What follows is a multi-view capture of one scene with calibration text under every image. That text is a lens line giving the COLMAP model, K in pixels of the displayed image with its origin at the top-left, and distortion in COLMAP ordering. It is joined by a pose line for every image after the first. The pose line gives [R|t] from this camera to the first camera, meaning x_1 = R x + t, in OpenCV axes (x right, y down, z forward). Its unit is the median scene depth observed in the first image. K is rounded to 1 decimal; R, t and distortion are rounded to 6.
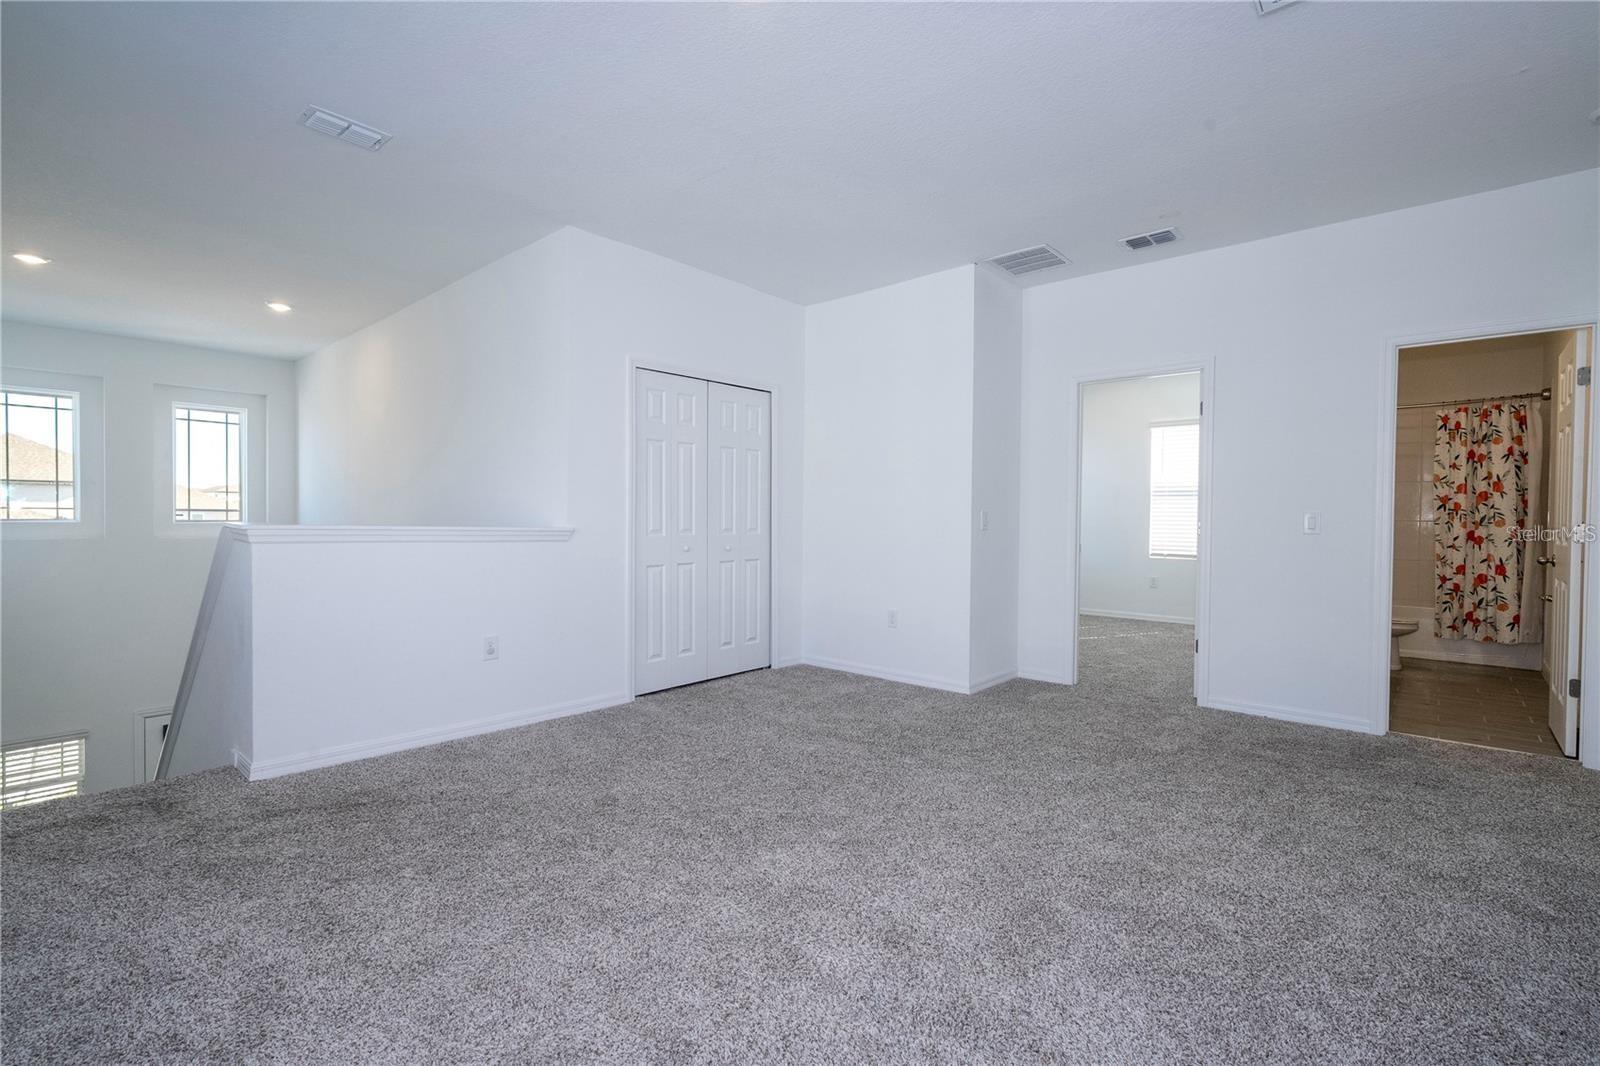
lens RADIAL K [[726.6, 0, 800.0], [0, 726.6, 533.0], [0, 0, 1]] dist [-0.004027, 0.000338]
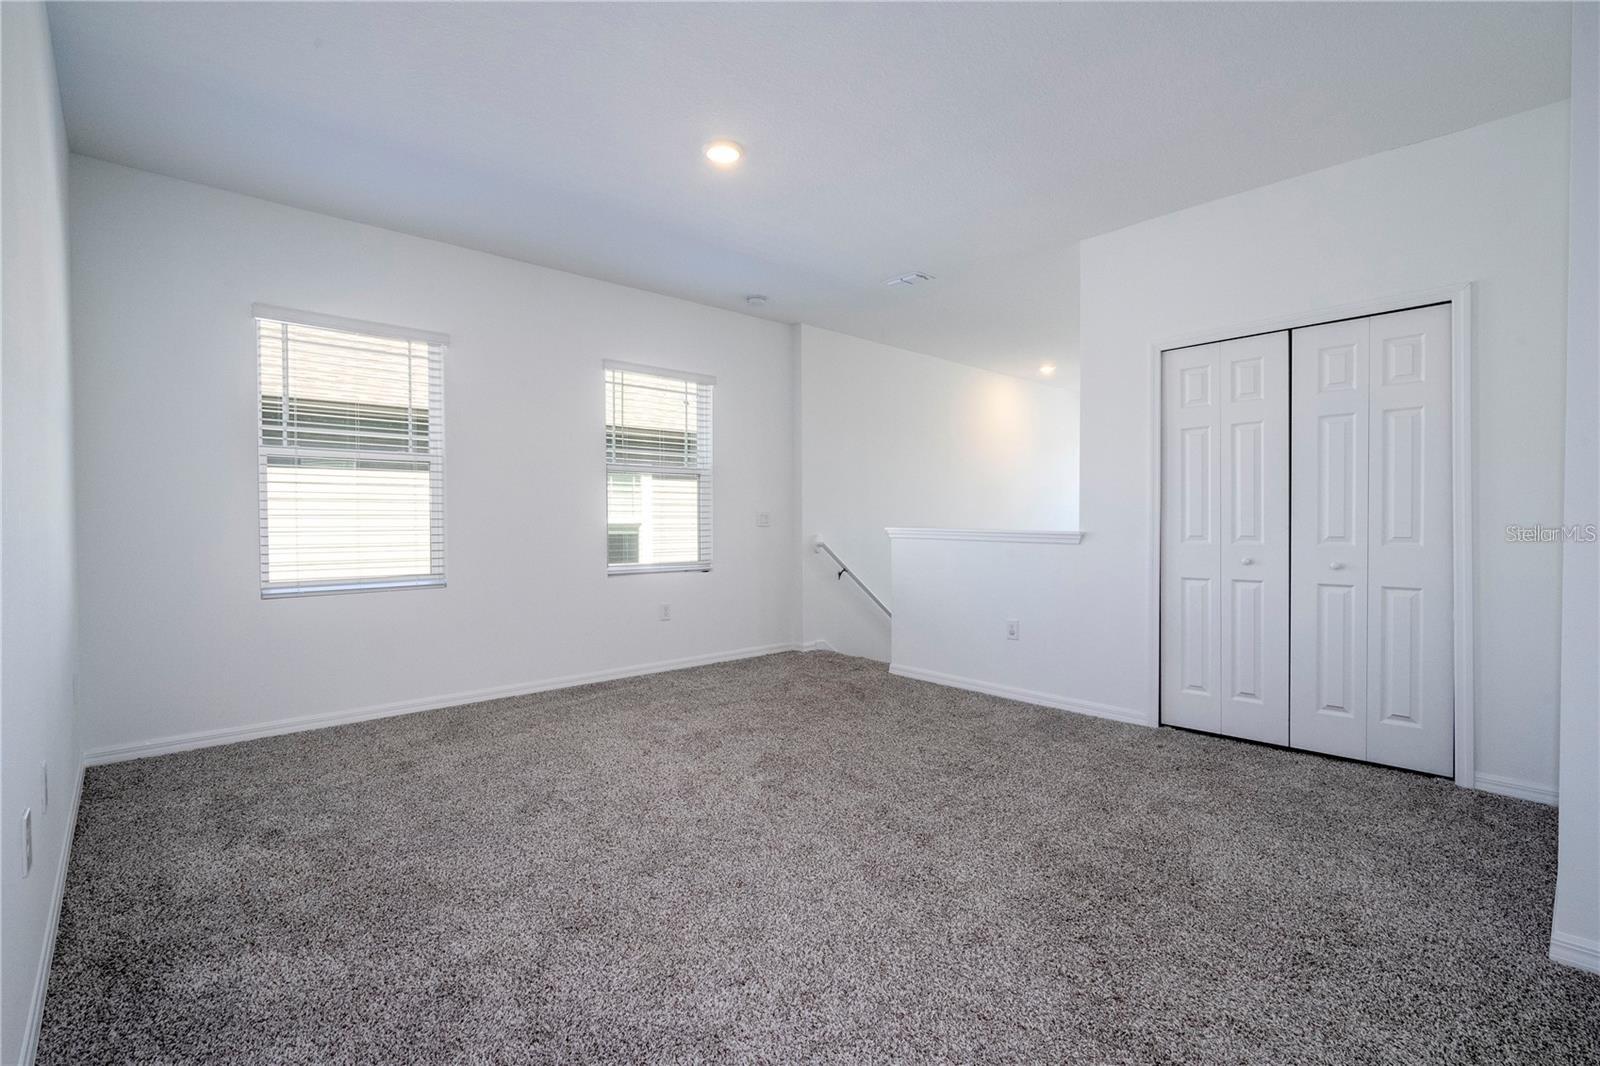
lens RADIAL K [[726.6, 0, 800.0], [0, 726.6, 533.0], [0, 0, 1]] dist [-0.004027, 0.000338]
pose [[-0.097062, 0.006748, -0.995255, 0.634118], [-0.019359, 0.999775, 0.008667, -0.005584], [0.995090, 0.020109, -0.096909, 0.593231]]
